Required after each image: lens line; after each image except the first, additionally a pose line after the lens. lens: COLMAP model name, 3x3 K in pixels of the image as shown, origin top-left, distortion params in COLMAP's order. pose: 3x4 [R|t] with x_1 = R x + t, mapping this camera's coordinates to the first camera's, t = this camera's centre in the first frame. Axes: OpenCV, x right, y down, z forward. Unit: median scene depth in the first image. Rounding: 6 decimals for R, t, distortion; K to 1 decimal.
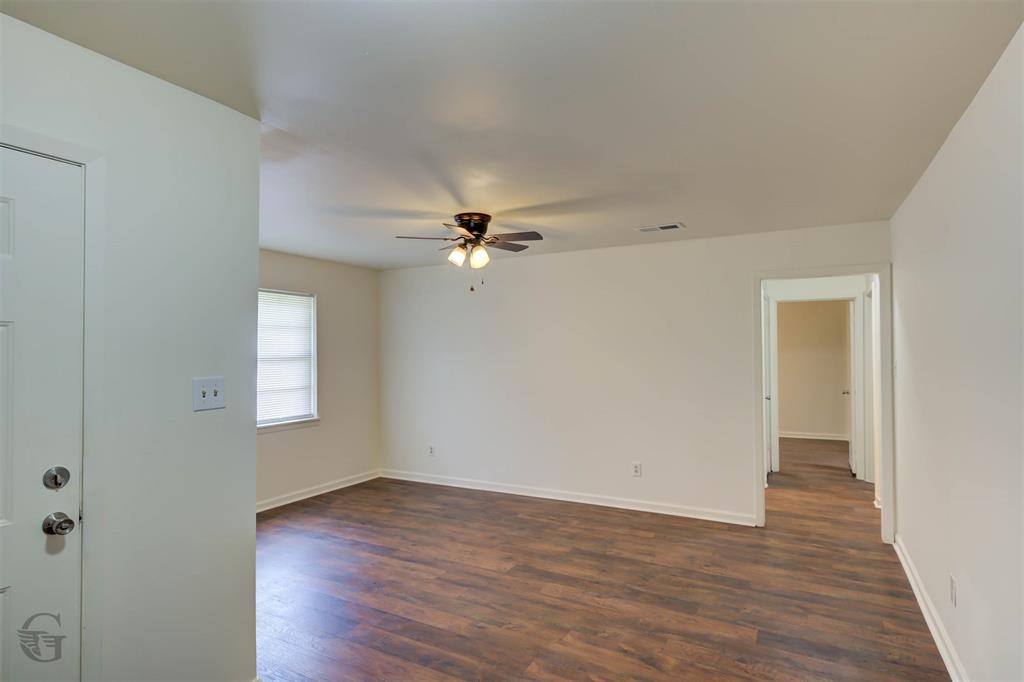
lens RADIAL K [[545.5, 0, 517.1], [0, 545.5, 347.3], [0, 0, 1]] dist [0.012987, -0.000254]
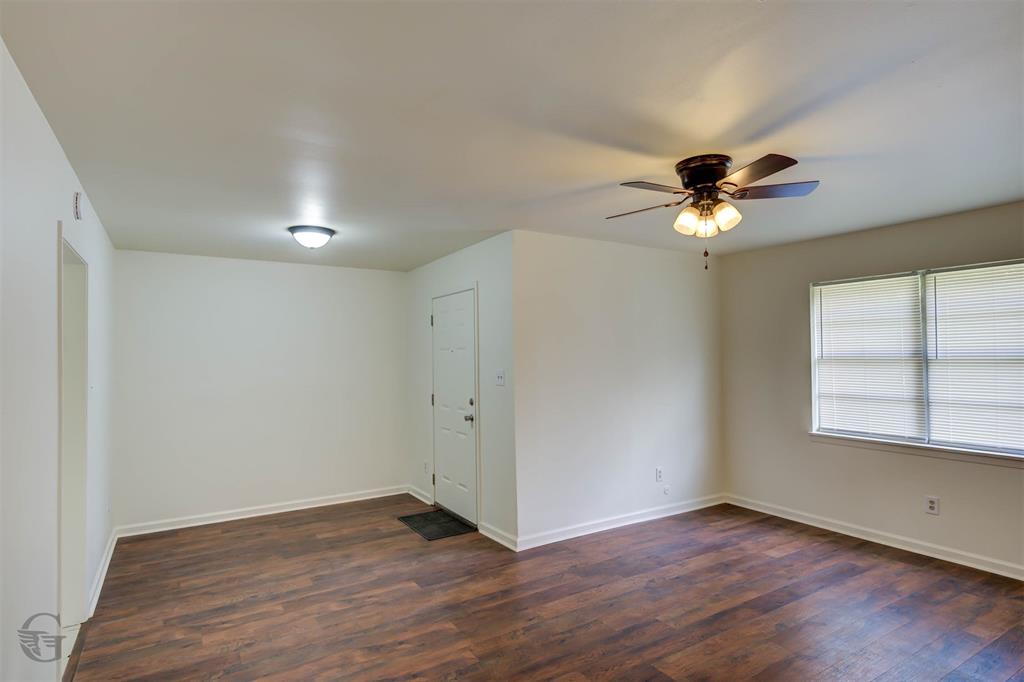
lens RADIAL K [[545.5, 0, 517.1], [0, 545.5, 347.3], [0, 0, 1]] dist [0.012987, -0.000254]
pose [[-0.496086, 0.002380, -0.868270, 0.773155], [0.023110, 0.999678, -0.010463, -0.004250], [0.867966, -0.025257, -0.495981, 1.354587]]
